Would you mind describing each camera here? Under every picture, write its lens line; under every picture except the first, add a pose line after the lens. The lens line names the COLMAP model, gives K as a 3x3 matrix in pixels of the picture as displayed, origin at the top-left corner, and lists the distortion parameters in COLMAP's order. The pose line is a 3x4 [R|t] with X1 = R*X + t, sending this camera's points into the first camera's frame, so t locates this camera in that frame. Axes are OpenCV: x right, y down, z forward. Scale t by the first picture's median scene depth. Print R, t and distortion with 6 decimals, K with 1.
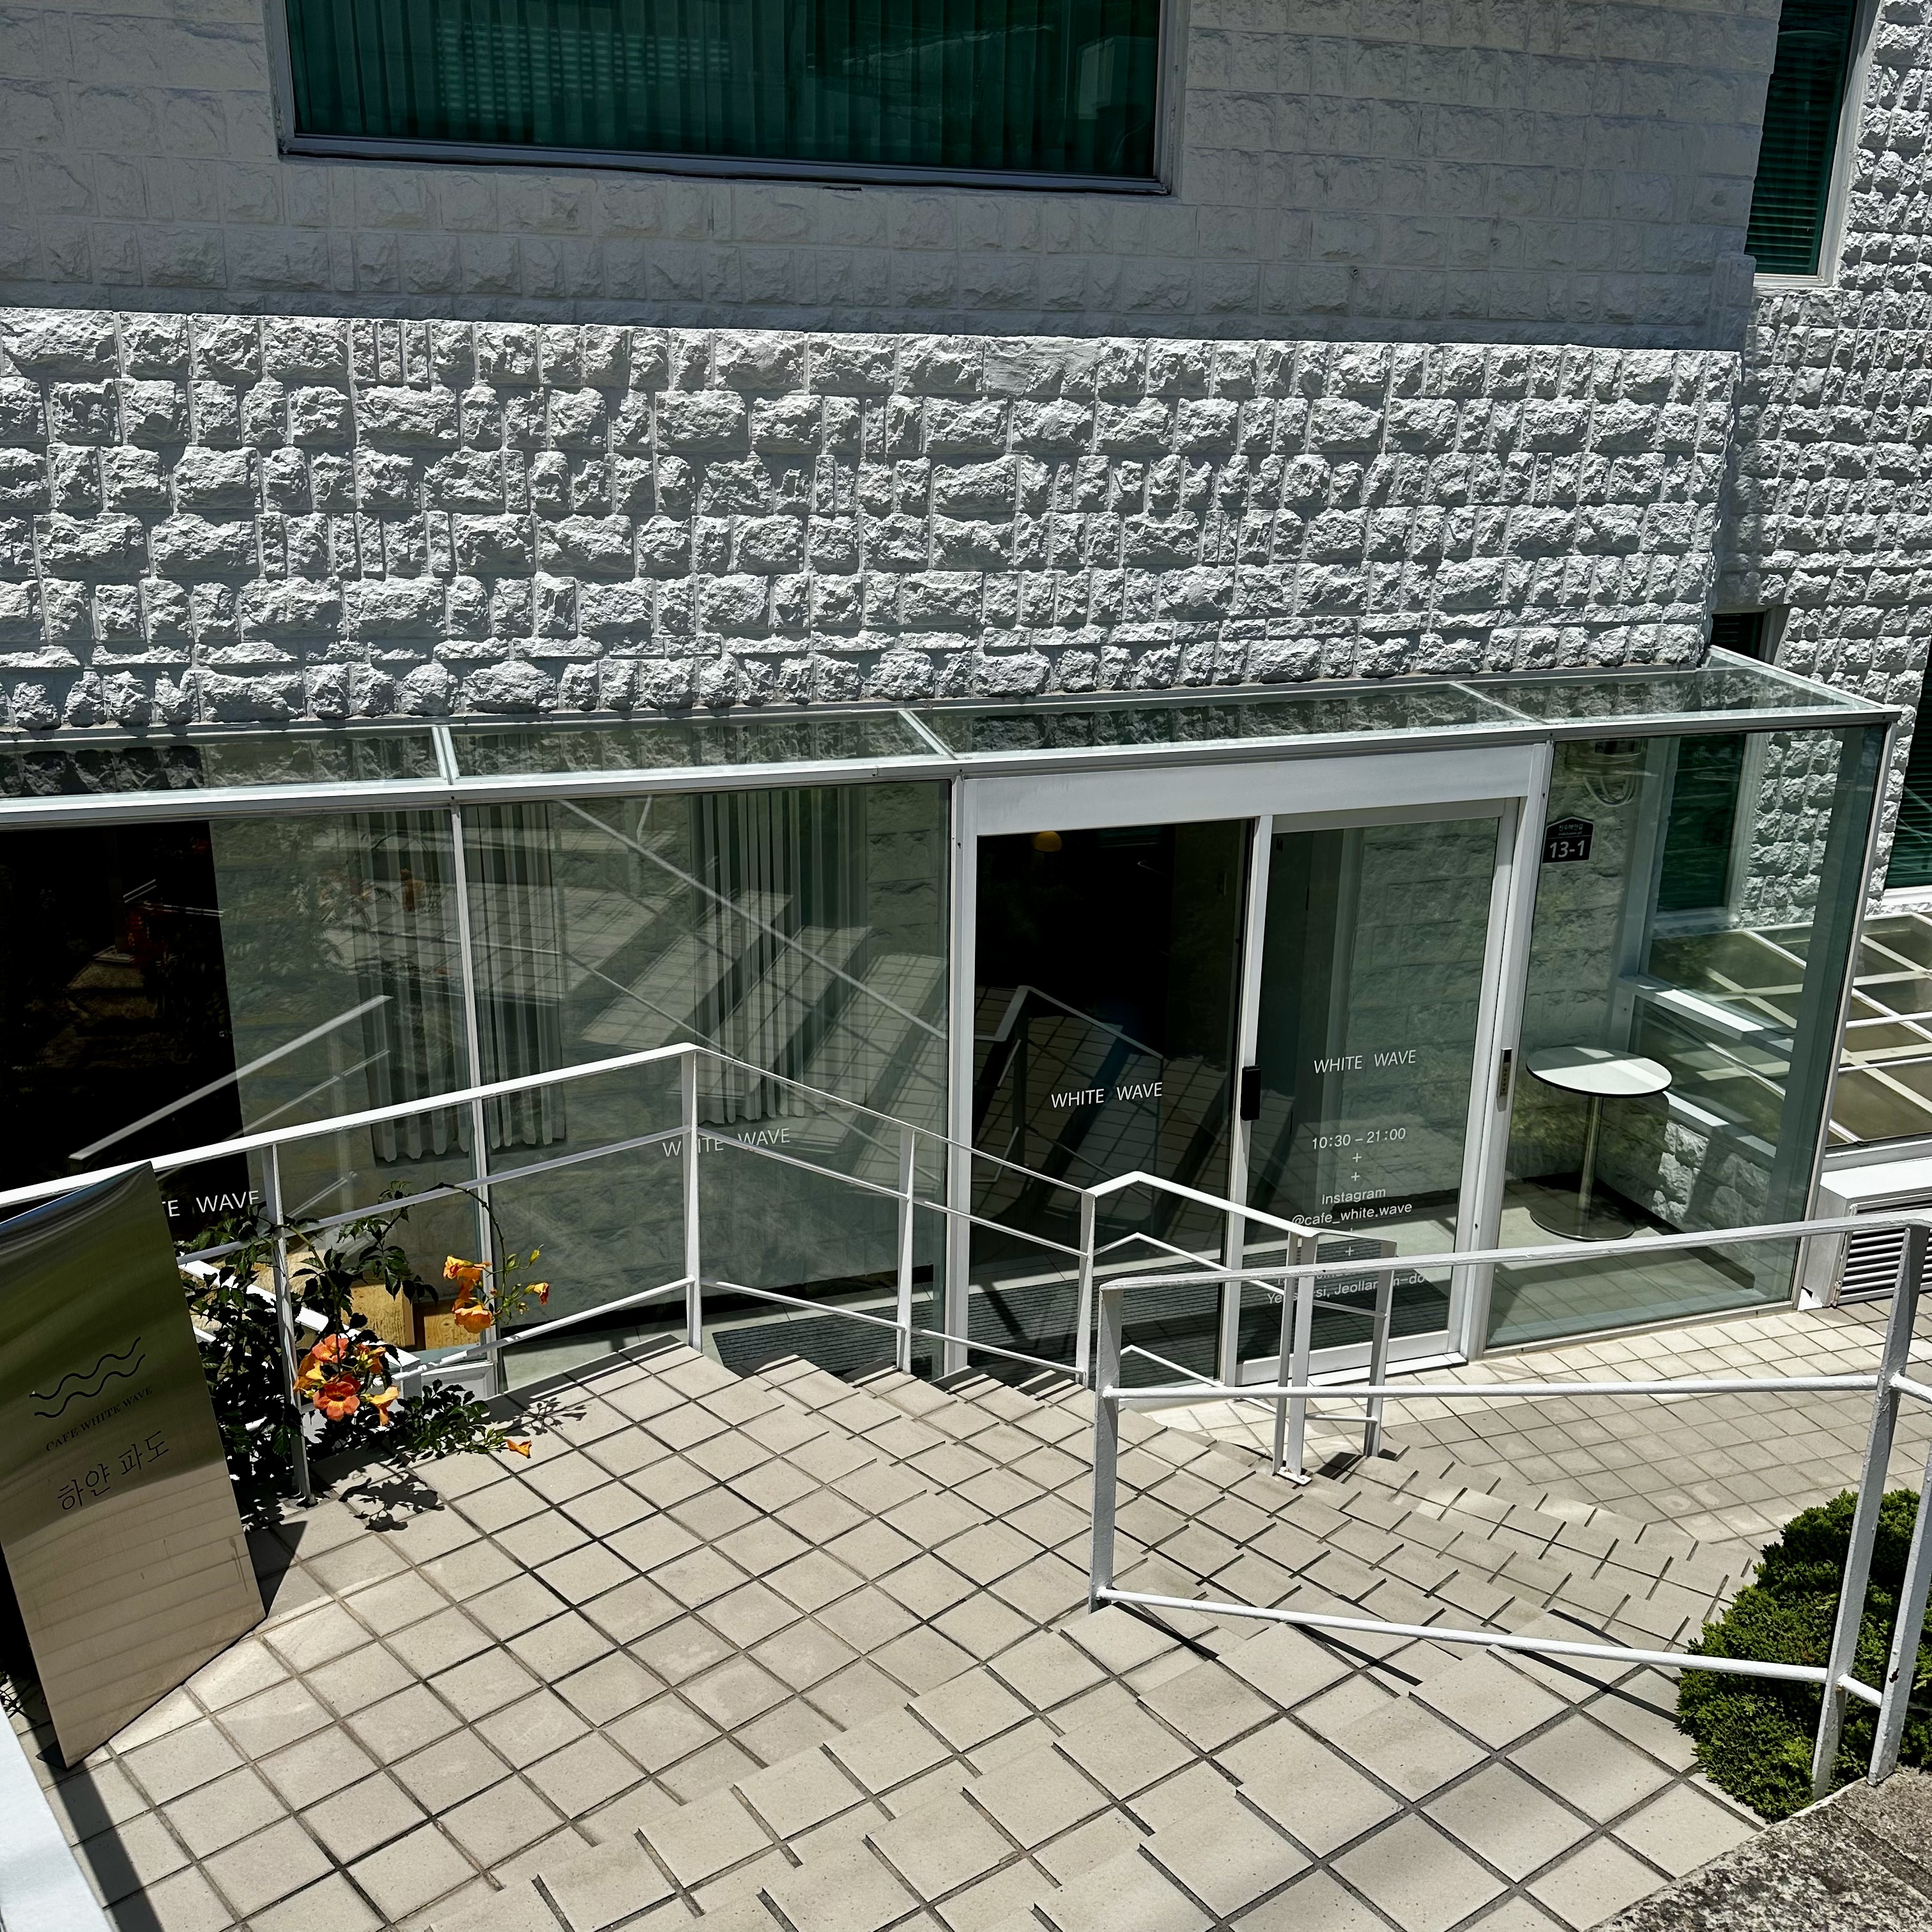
lens RADIAL K [[1825.5, 0, 941.6], [0, 1825.5, 971.7], [0, 0, 1]] dist [0.213593, -0.485194]
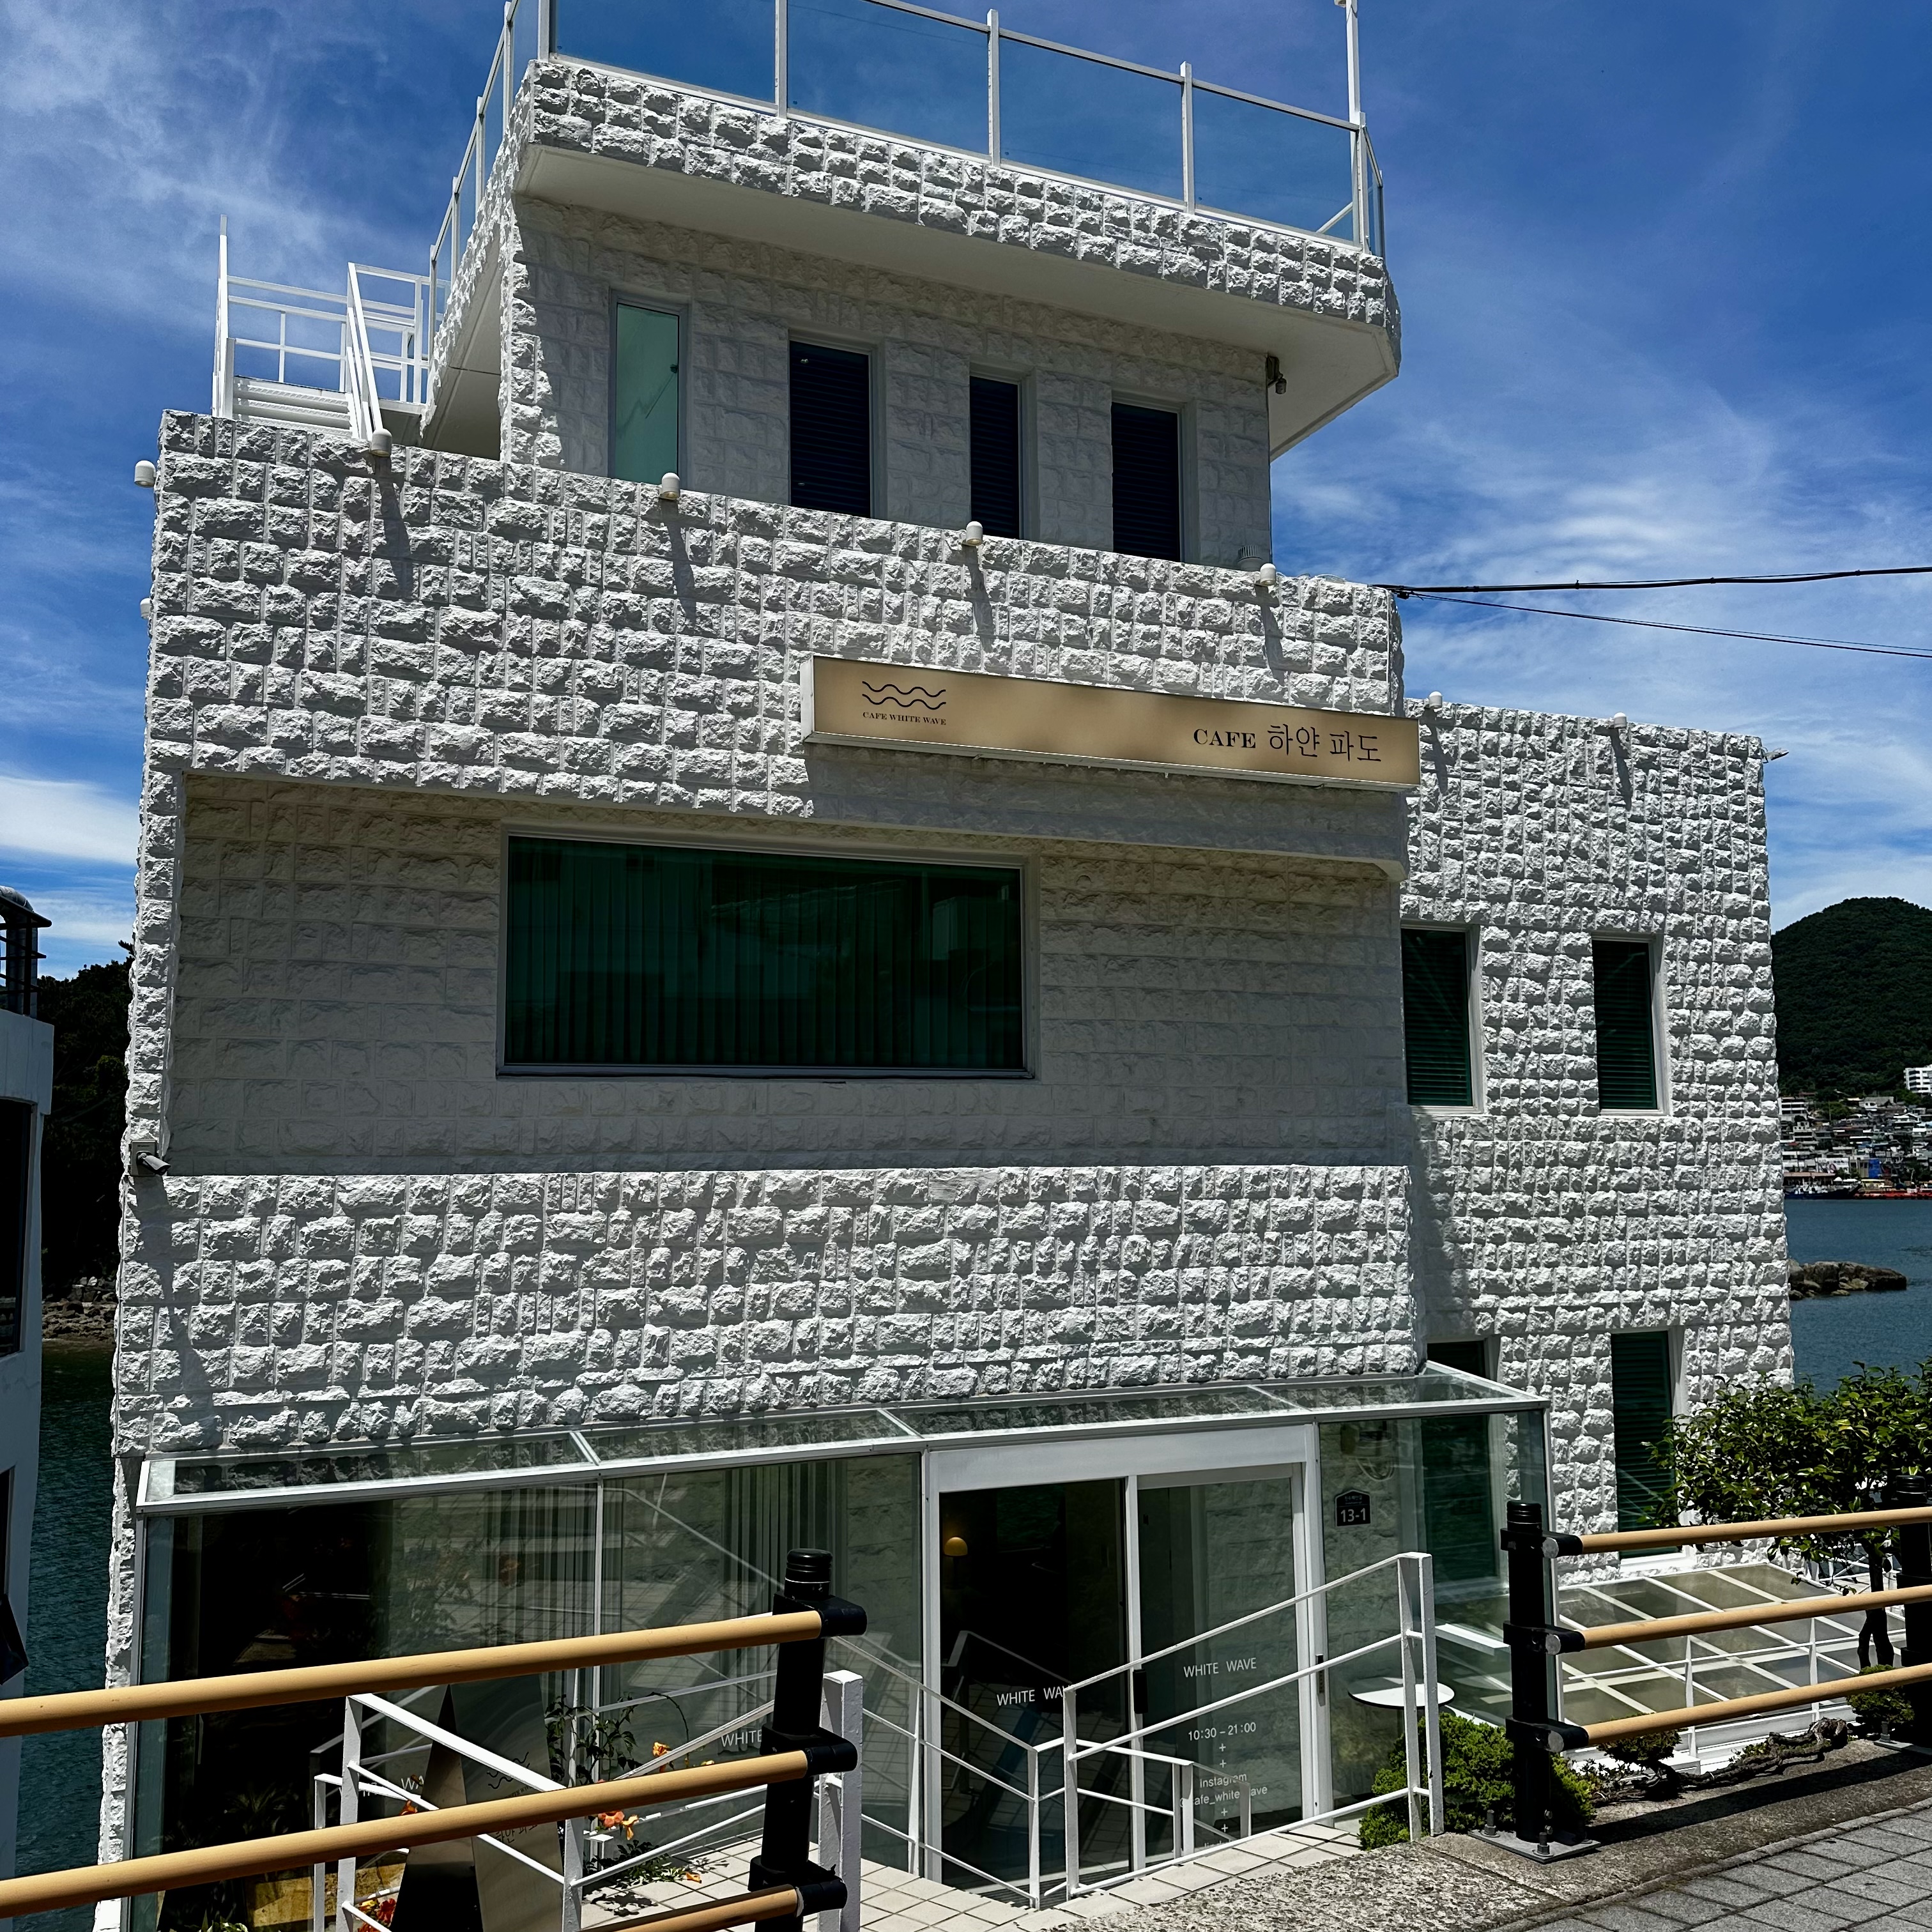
lens RADIAL K [[1825.5, 0, 941.6], [0, 1825.5, 971.7], [0, 0, 1]] dist [0.213593, -0.485194]
pose [[0.996569, -0.014024, 0.081566, -0.088926], [0.045362, 0.916872, -0.396595, 0.124997], [-0.069224, 0.398934, 0.914363, -0.494829]]
